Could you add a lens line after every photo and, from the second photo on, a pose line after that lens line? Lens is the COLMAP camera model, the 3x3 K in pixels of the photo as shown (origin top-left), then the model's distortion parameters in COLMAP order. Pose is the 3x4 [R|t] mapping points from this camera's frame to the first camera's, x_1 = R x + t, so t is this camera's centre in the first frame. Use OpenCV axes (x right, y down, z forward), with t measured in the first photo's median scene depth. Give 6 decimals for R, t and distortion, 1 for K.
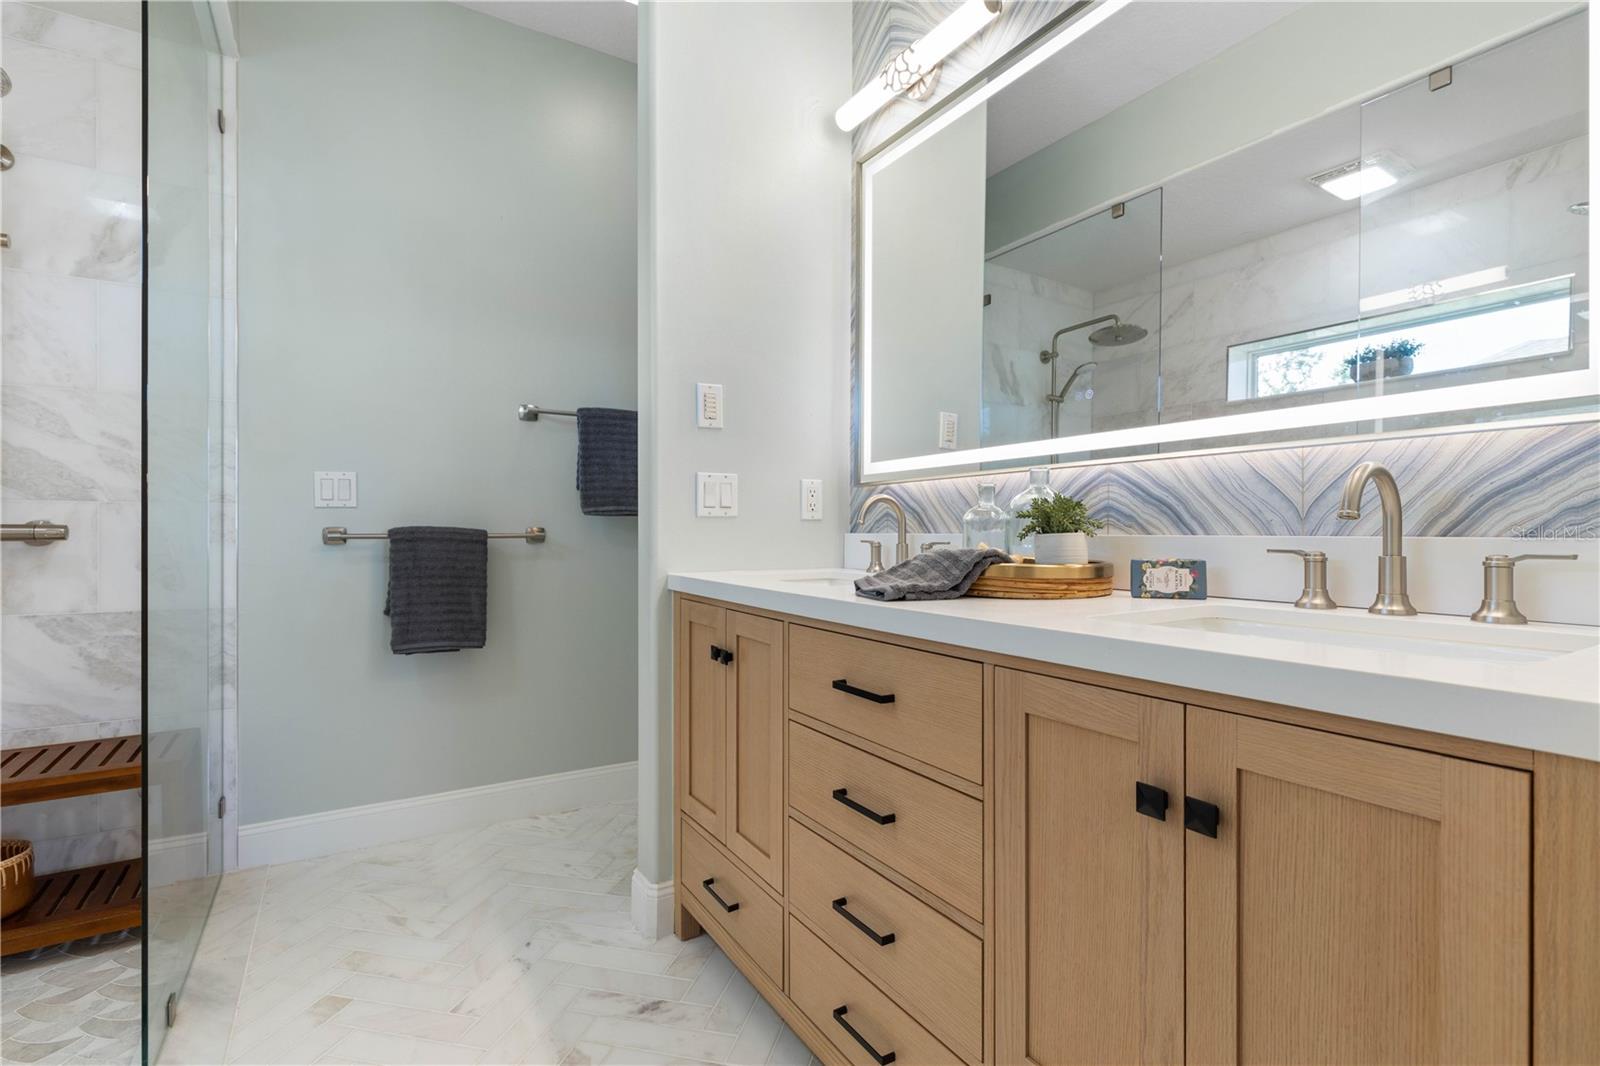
lens RADIAL K [[764.1, 0, 798.6], [0, 764.1, 537.7], [0, 0, 1]] dist [-0.001087, -0.000638]
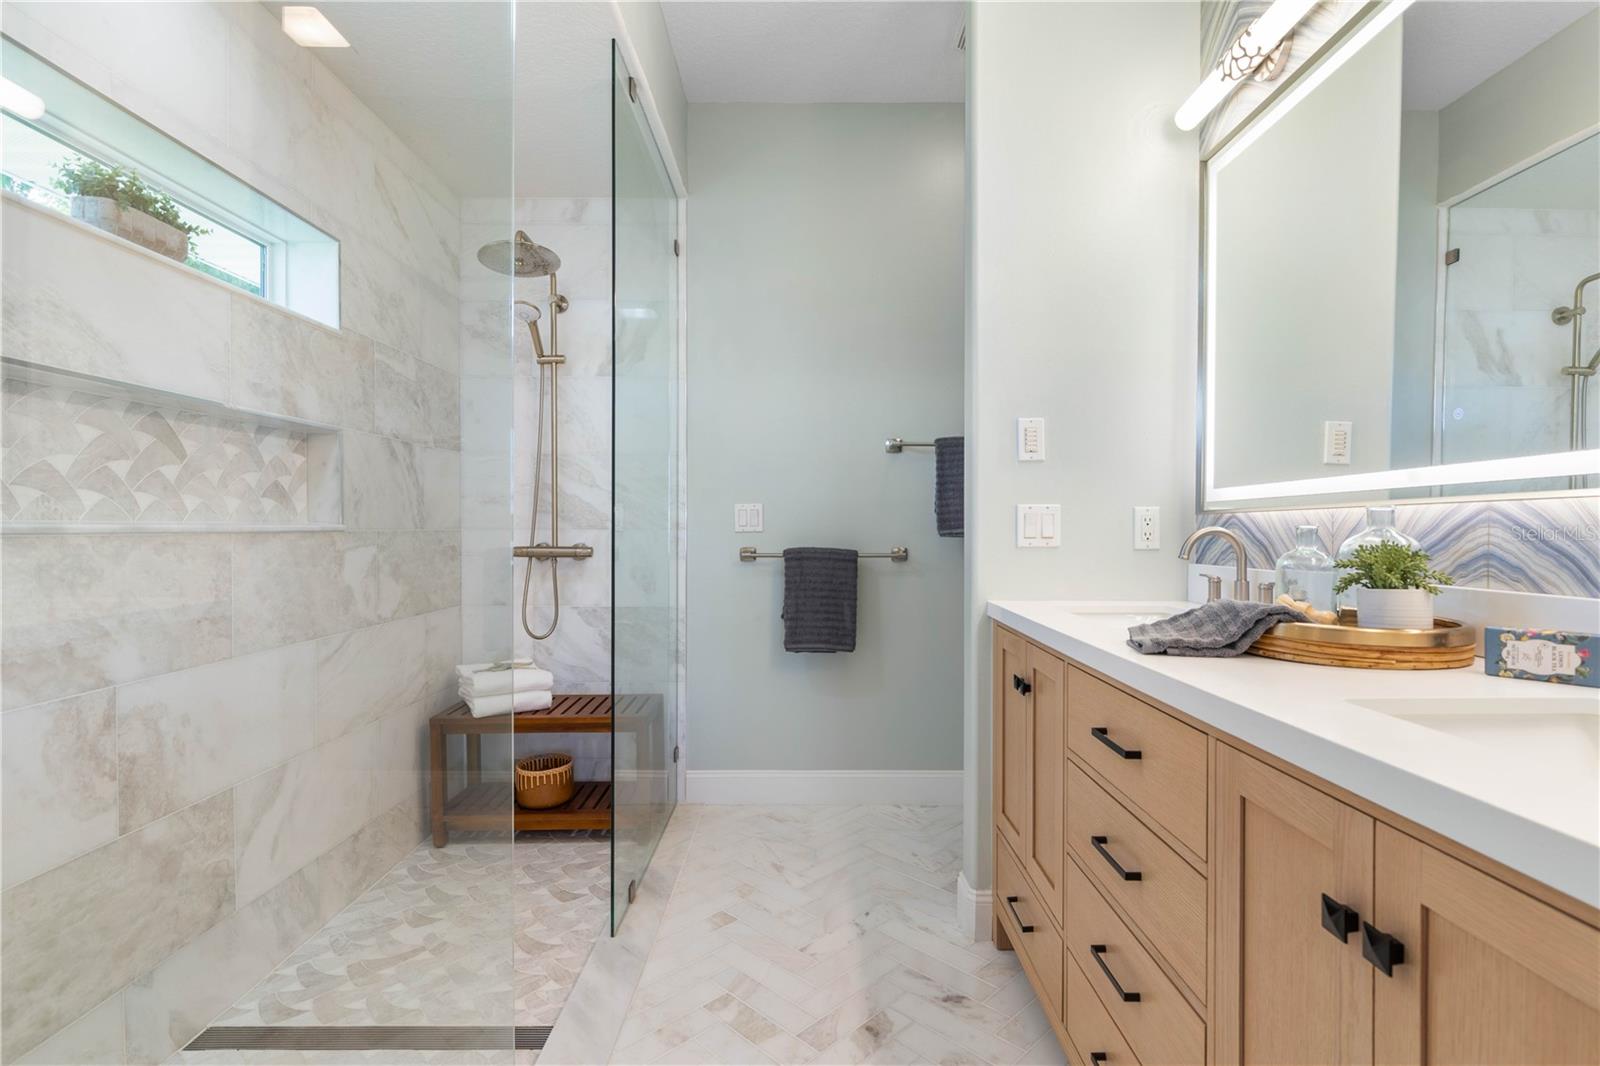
lens RADIAL K [[764.1, 0, 787.2], [0, 764.1, 536.3], [0, 0, 1]] dist [-0.001087, -0.000638]
pose [[0.843703, 0.002796, -0.536804, 0.155876], [-0.001570, 0.999995, 0.002740, -0.043177], [0.536809, -0.001469, 0.843703, -0.044404]]
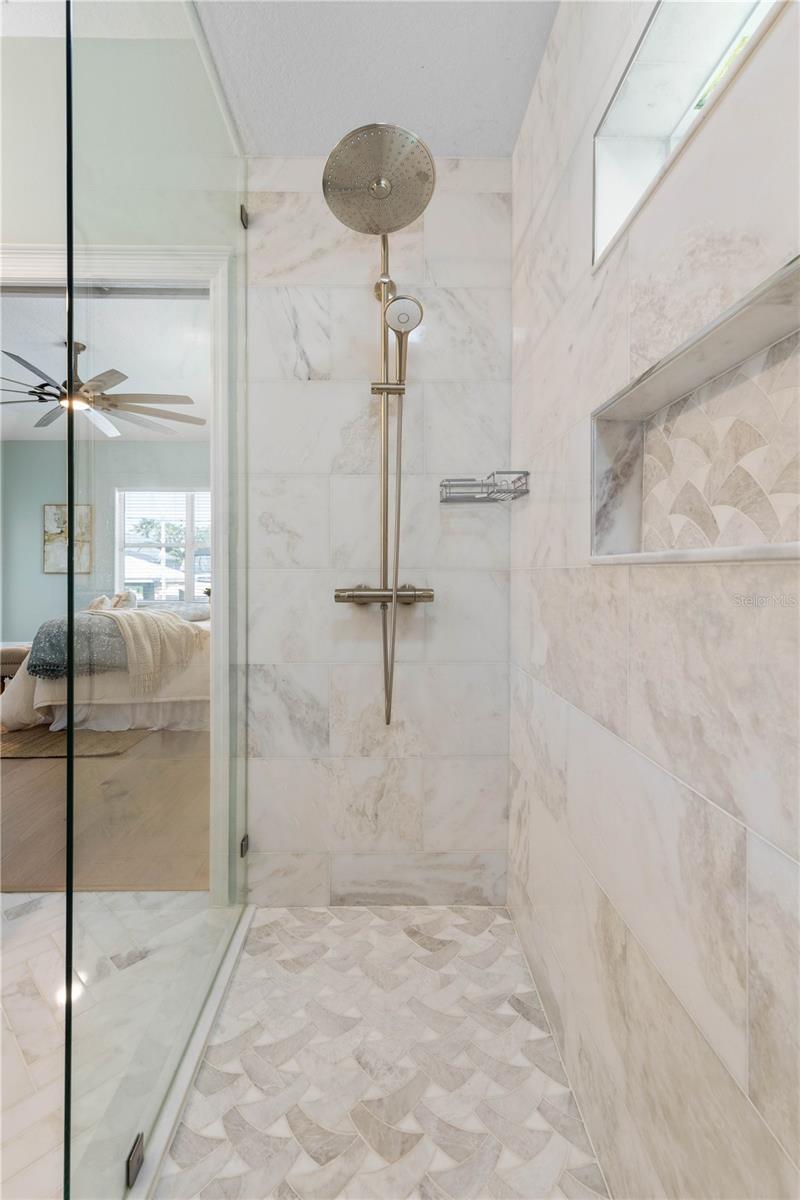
lens RADIAL K [[546.0, 0, 411.1], [0, 546.0, 569.8], [0, 0, 1]] dist [0.001567, 0.000336]
pose [[-0.873849, 0.002078, 0.486193, -0.890770], [0.001005, 0.999996, -0.002469, -0.036254], [-0.486196, -0.001669, -0.873848, 0.663441]]
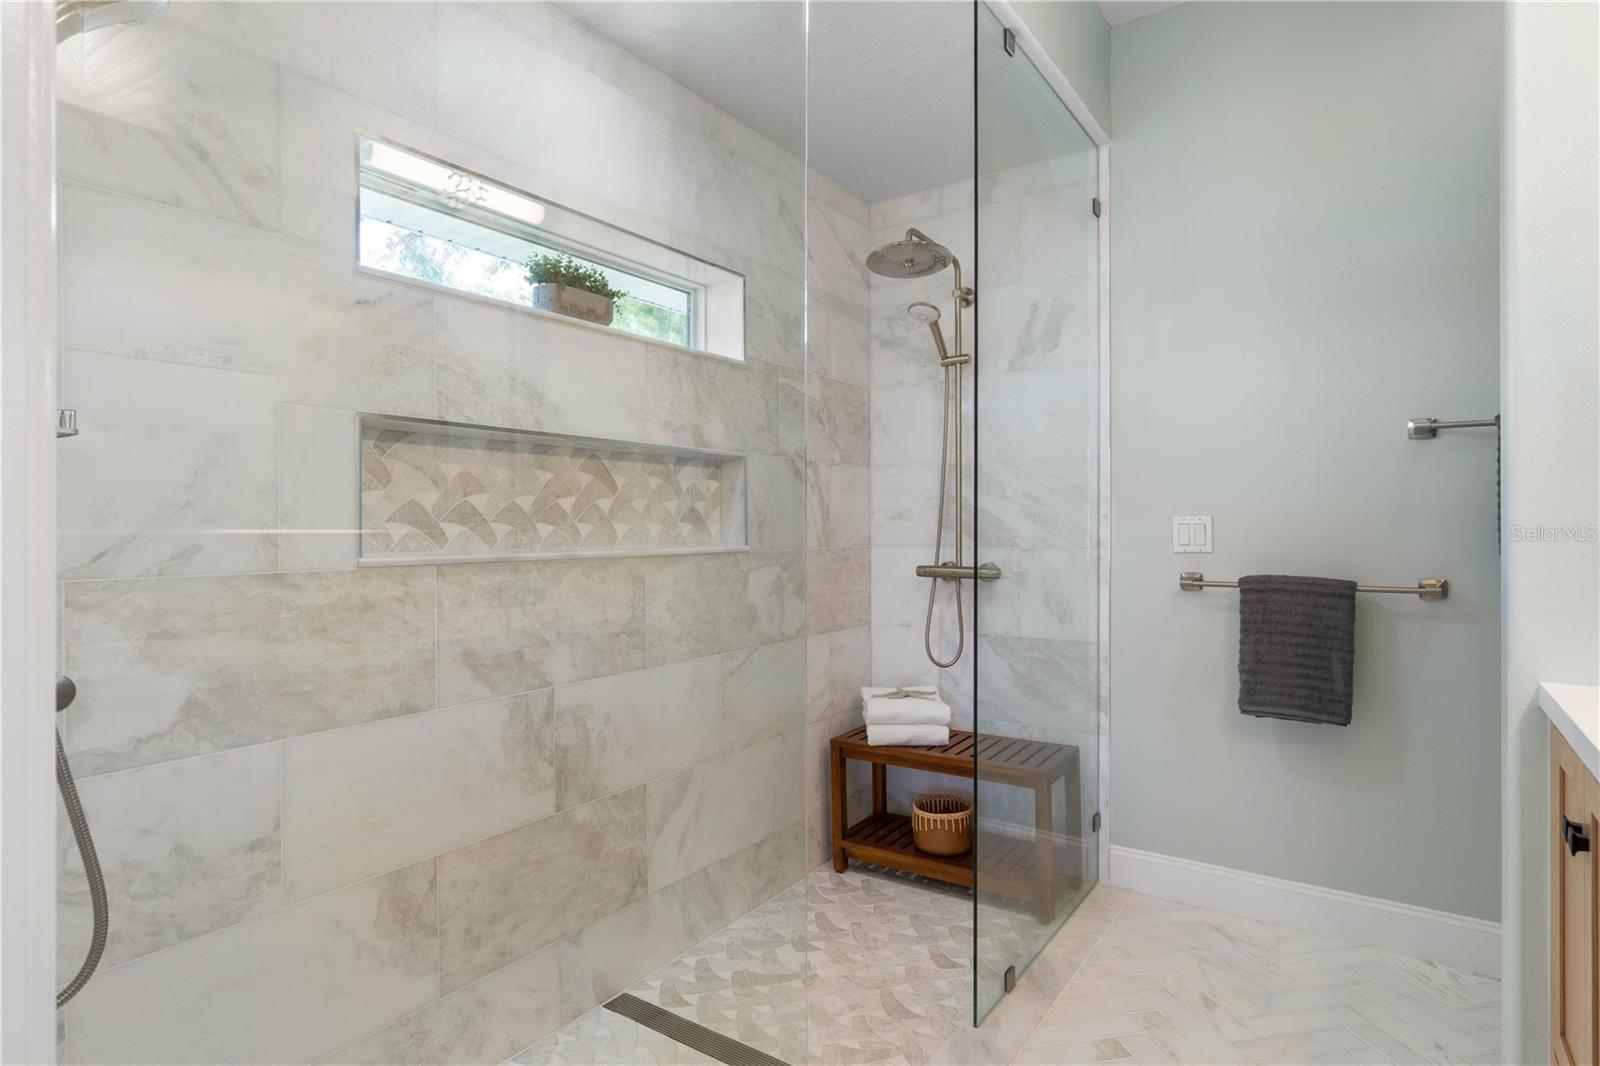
lens RADIAL K [[847.3, 0, 789.2], [0, 847.3, 529.9], [0, 0, 1]] dist [0.000217, -0.002512]
pose [[0.388698, -0.003592, -0.921358, 0.237967], [0.000539, 0.999993, -0.003671, -0.078256], [0.921365, 0.000930, 0.388697, 0.116100]]
